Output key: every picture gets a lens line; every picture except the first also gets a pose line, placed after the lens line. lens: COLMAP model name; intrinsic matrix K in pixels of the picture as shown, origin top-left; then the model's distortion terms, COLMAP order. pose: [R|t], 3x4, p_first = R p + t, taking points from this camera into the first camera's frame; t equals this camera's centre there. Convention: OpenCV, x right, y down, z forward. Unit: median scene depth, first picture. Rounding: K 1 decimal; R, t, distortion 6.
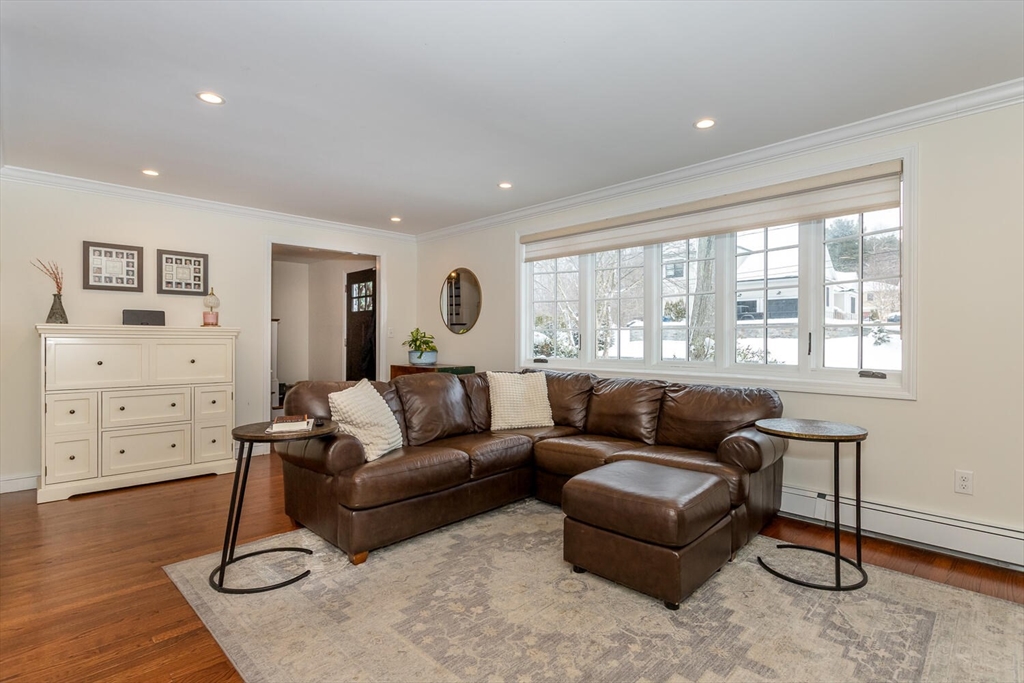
lens RADIAL K [[504.0, 0, 512.0], [0, 504.0, 341.5], [0, 0, 1]] dist [0.000770, 0.000100]
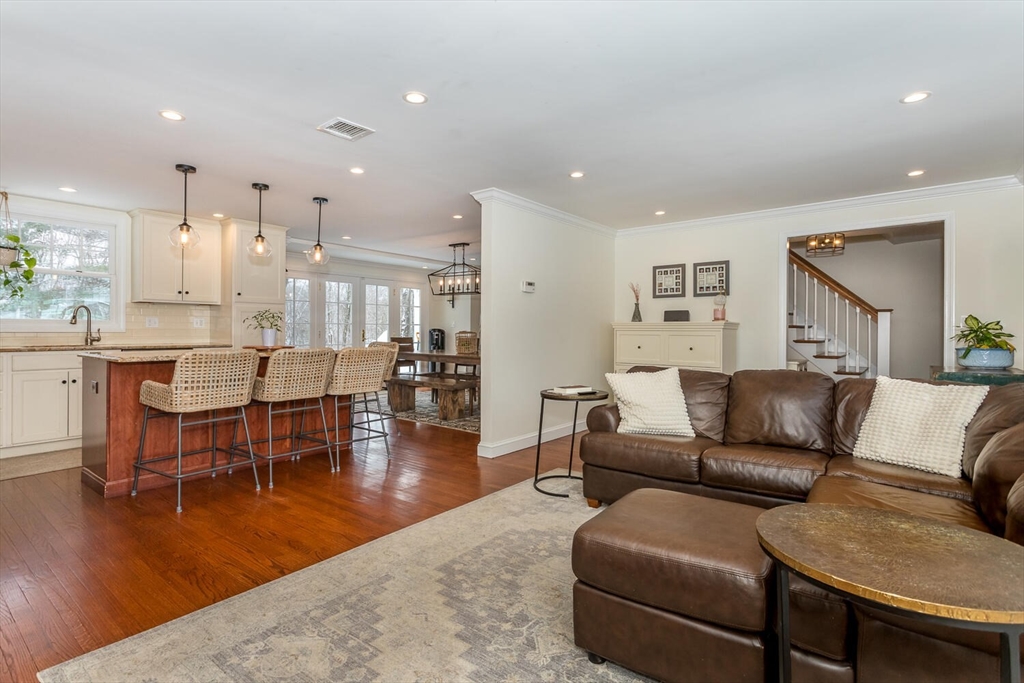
lens RADIAL K [[502.0, 0, 512.8], [0, 502.0, 333.9], [0, 0, 1]] dist [0.000218, 0.000231]
pose [[0.117041, 0.001937, -0.993125, 0.568578], [-0.003410, 0.999993, 0.001549, 0.000814], [0.993121, 0.003205, 0.117047, 0.396448]]
